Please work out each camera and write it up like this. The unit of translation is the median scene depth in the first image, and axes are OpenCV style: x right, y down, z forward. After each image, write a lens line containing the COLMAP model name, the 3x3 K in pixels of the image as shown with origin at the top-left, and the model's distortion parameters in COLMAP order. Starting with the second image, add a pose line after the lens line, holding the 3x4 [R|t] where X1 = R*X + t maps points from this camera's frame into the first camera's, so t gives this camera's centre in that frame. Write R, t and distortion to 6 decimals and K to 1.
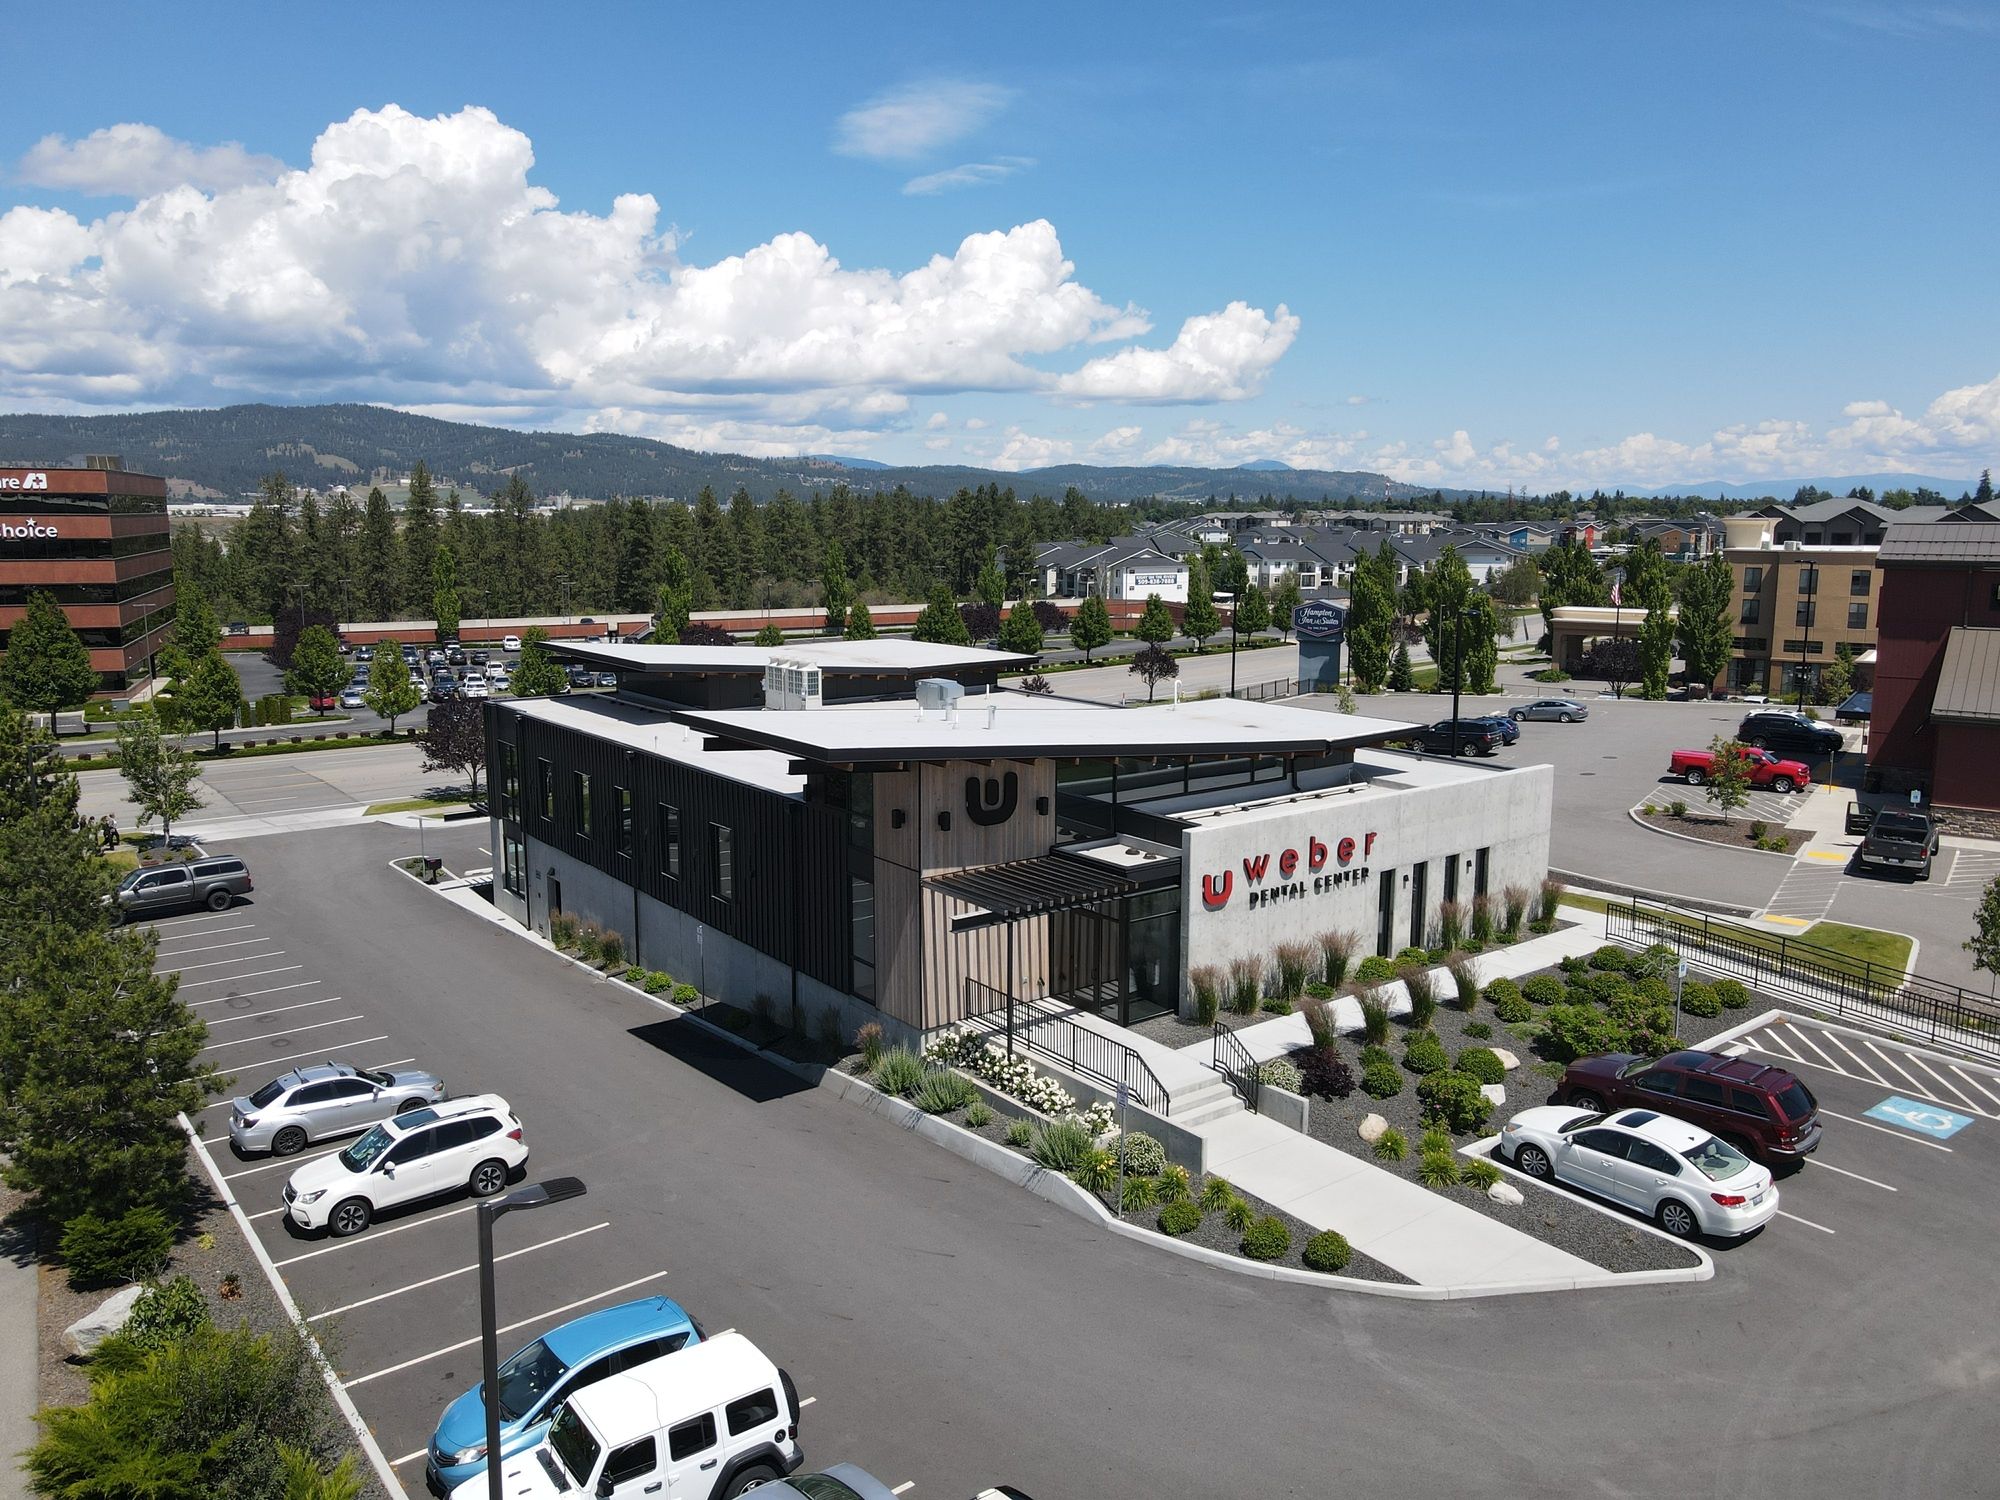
lens RADIAL K [[1460.0, 0, 978.9], [0, 1460.0, 752.3], [0, 0, 1]] dist [-0.019640, 0.054541]
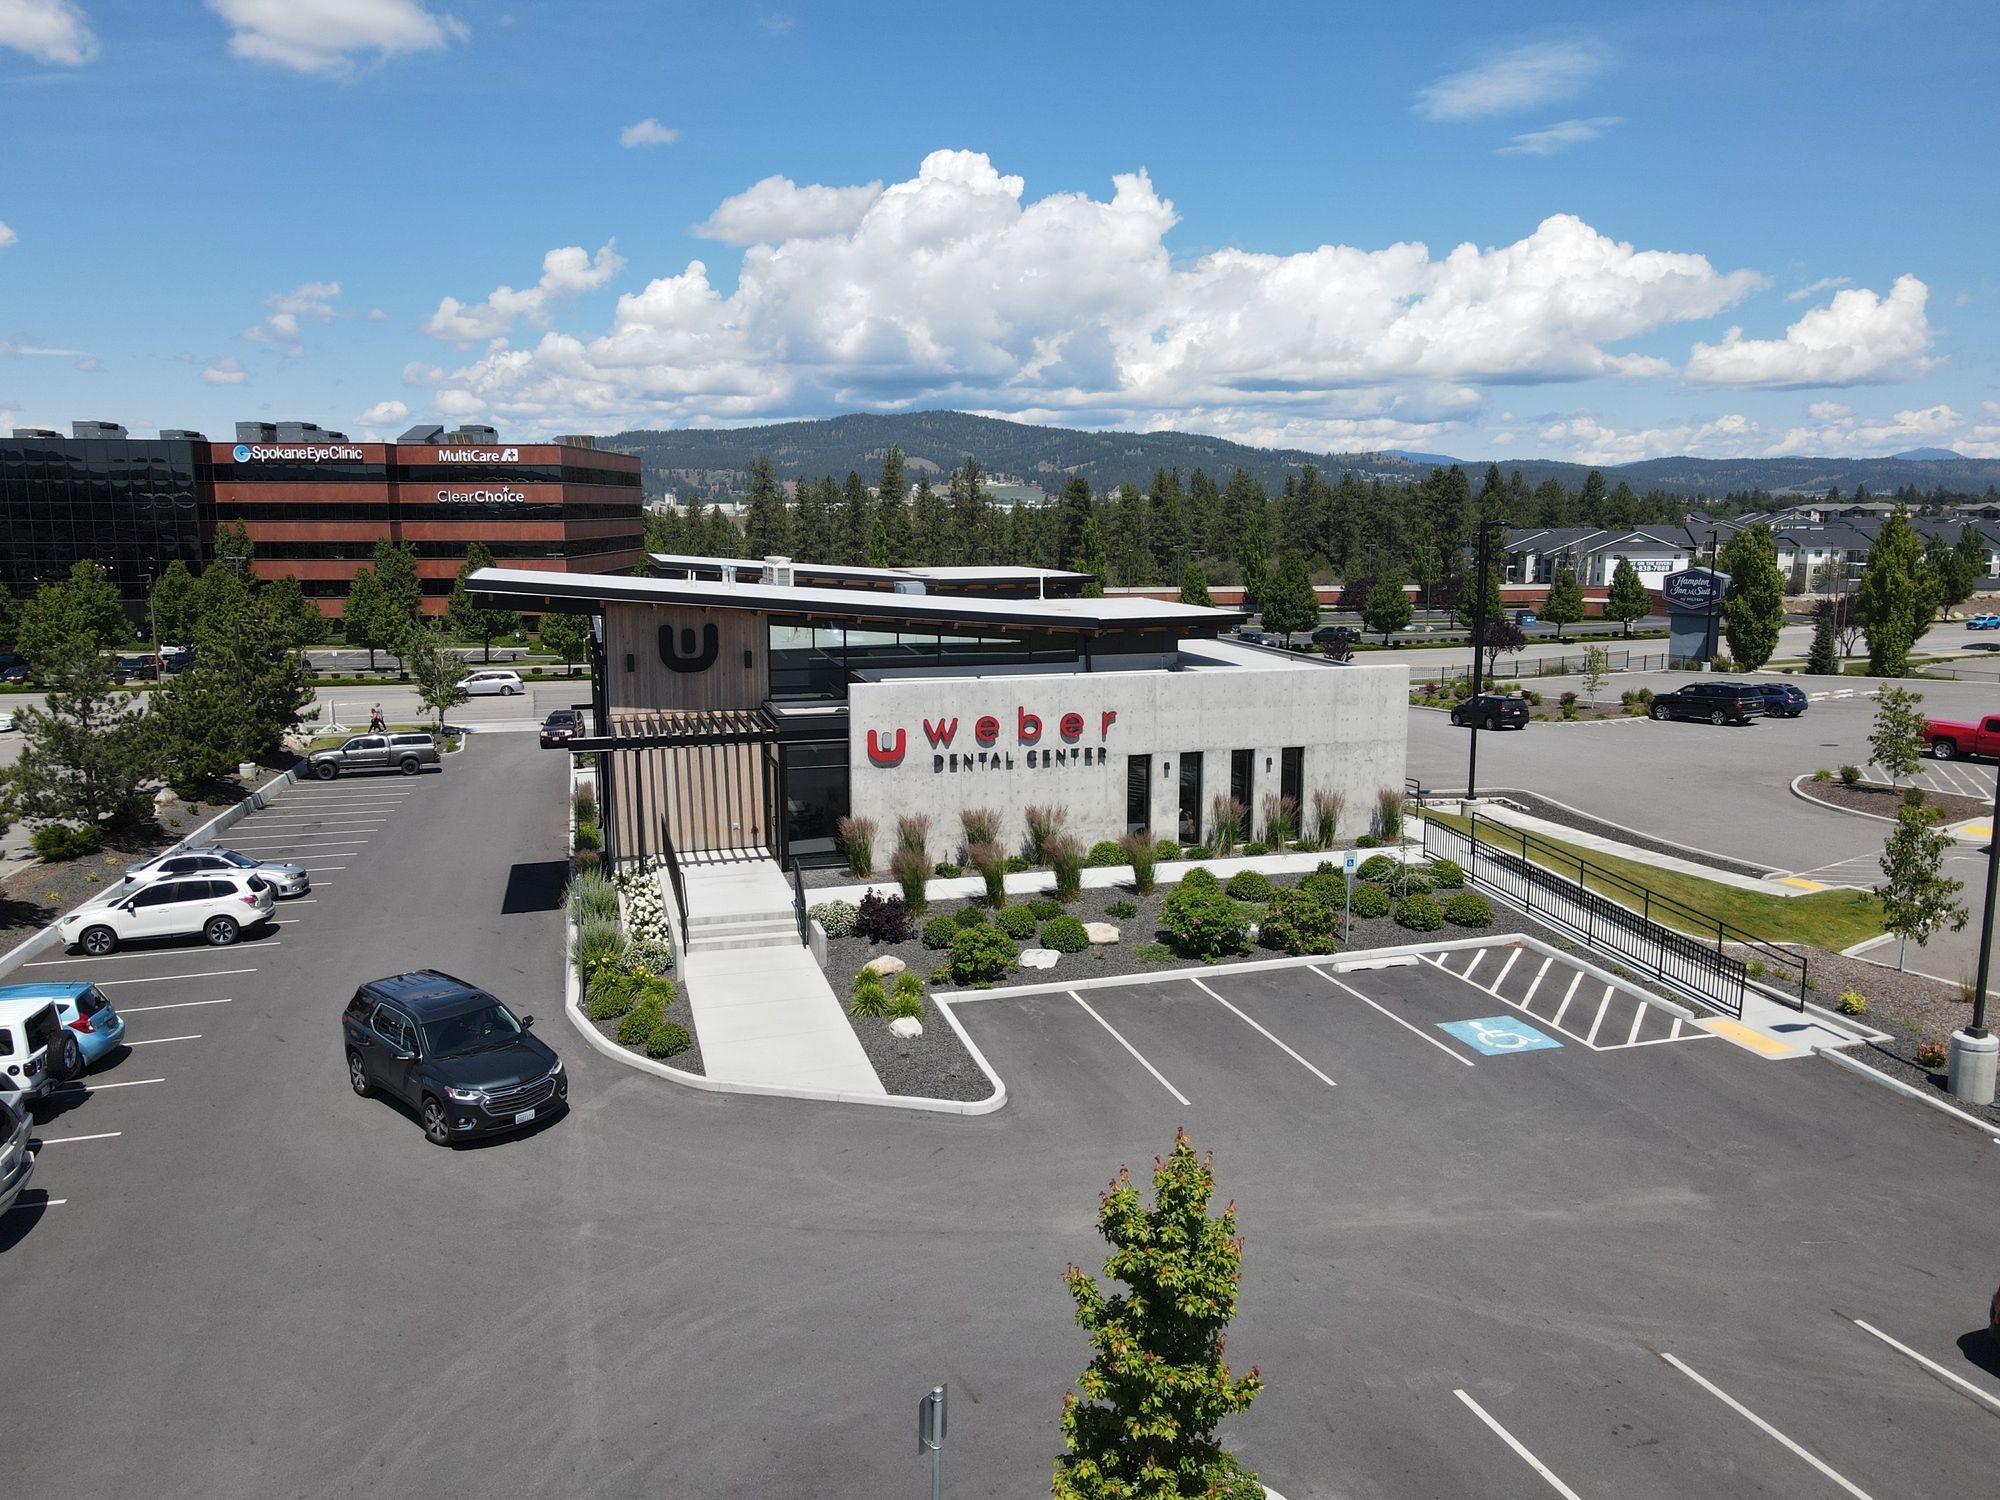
lens RADIAL K [[1460.0, 0, 978.9], [0, 1460.0, 752.3], [0, 0, 1]] dist [-0.019640, 0.054541]
pose [[0.931570, 0.057404, -0.359002, 0.536389], [-0.056907, 0.998308, 0.011960, 0.075532], [0.359081, 0.009288, 0.933260, 0.078209]]
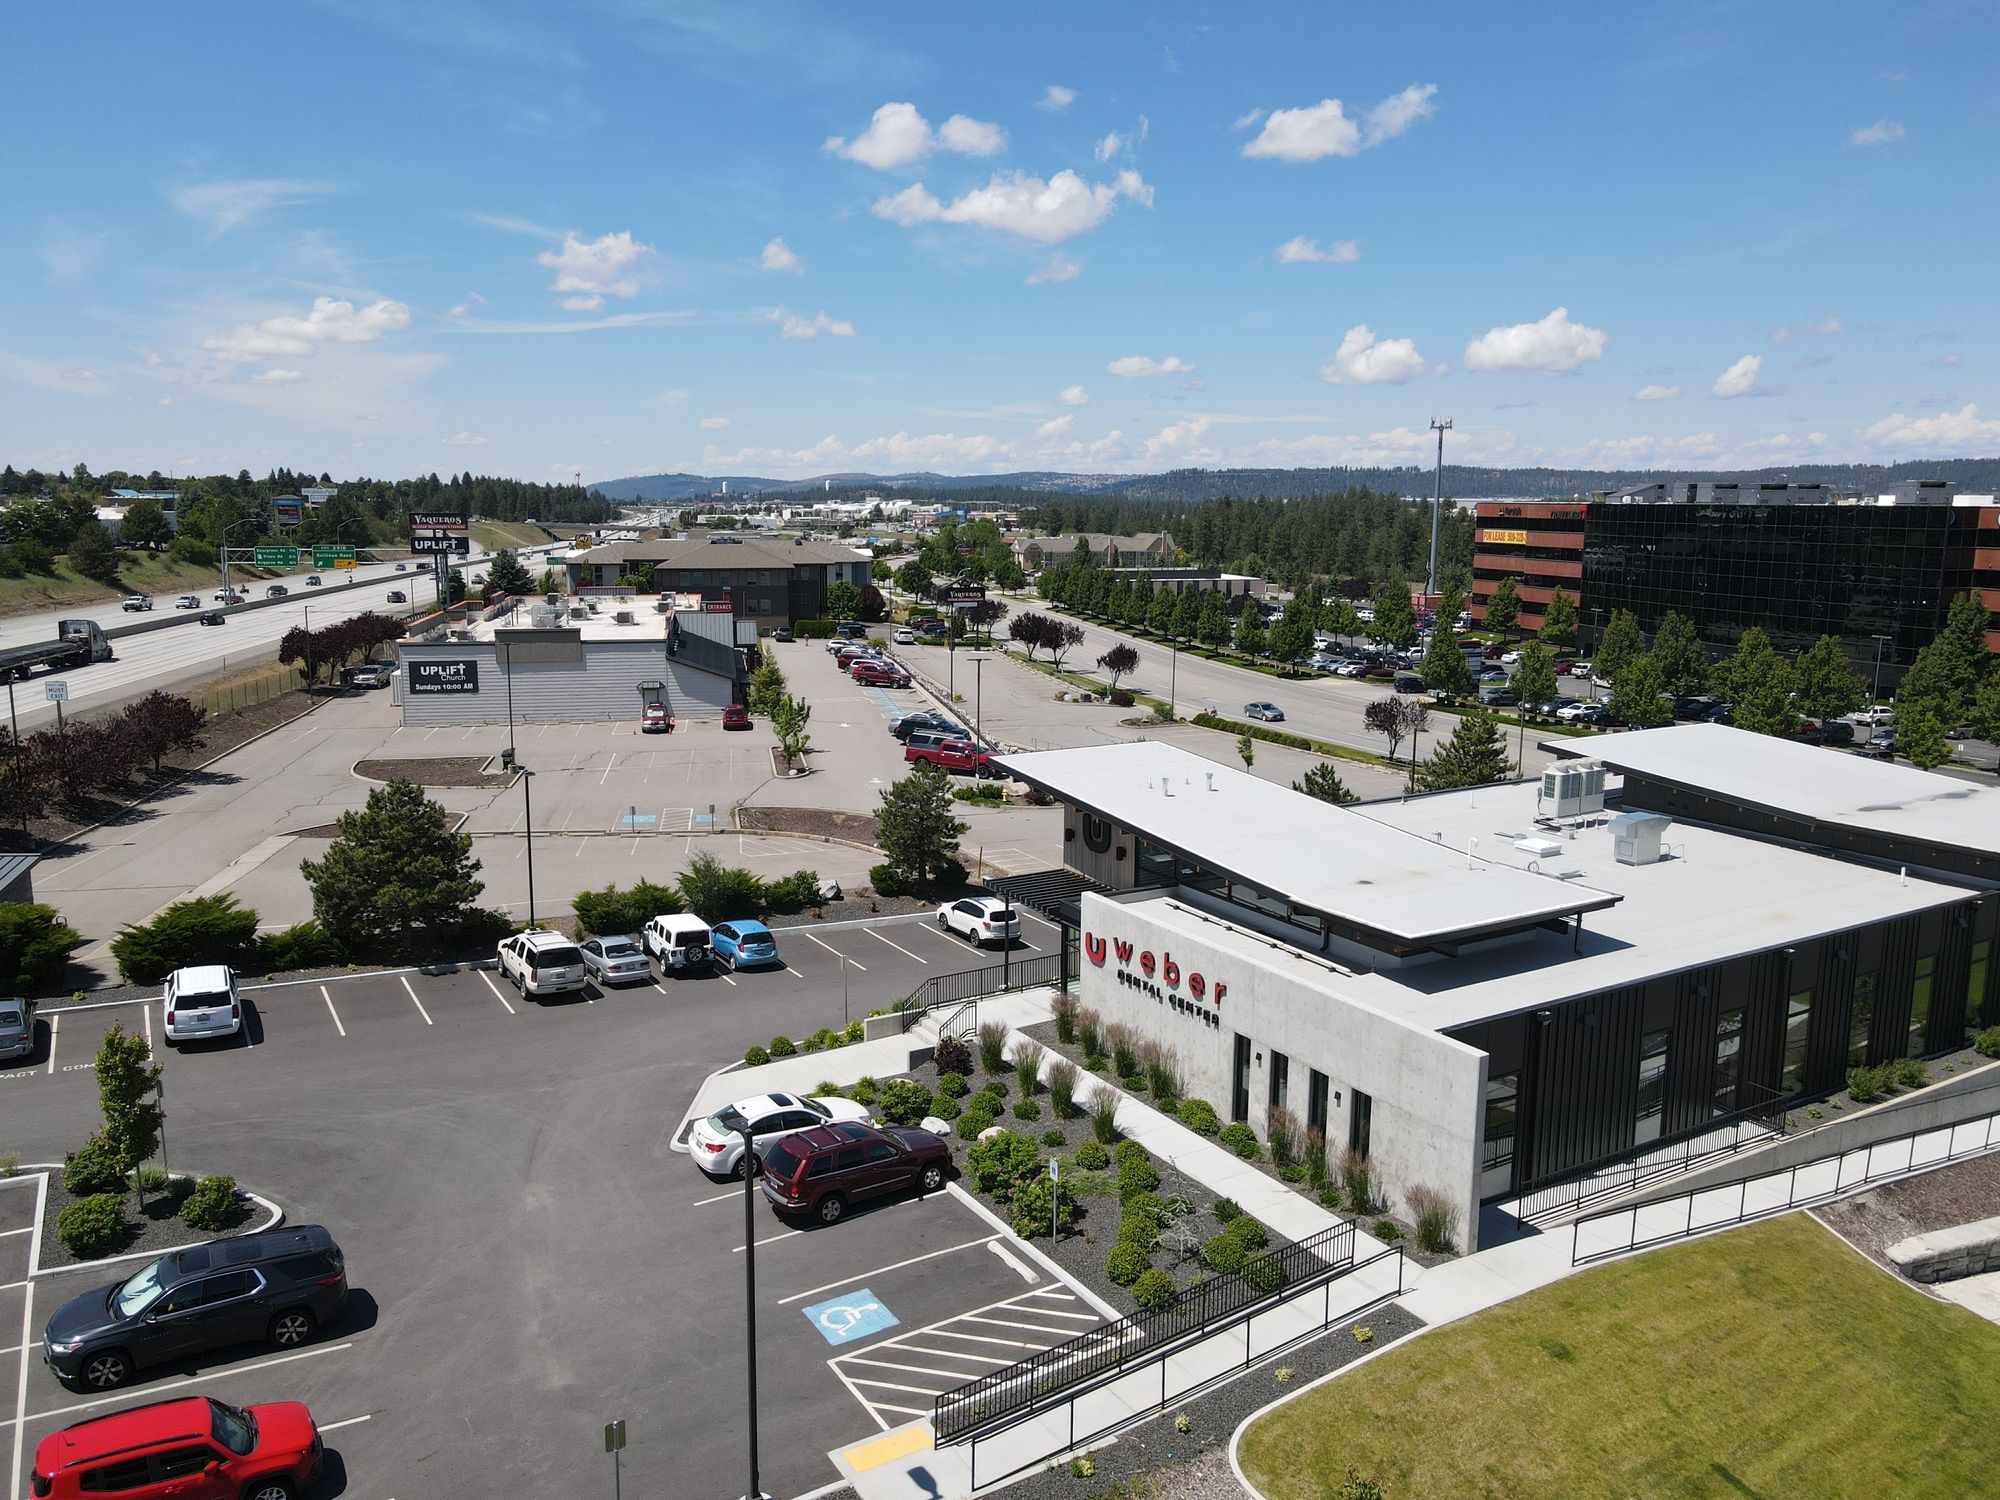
lens RADIAL K [[1460.0, 0, 978.9], [0, 1460.0, 752.3], [0, 0, 1]] dist [-0.019640, 0.054541]
pose [[-0.111157, 0.171779, -0.978844, 1.256182], [-0.168044, 0.967516, 0.188874, -0.264356], [0.979492, 0.185484, -0.078680, 0.890163]]
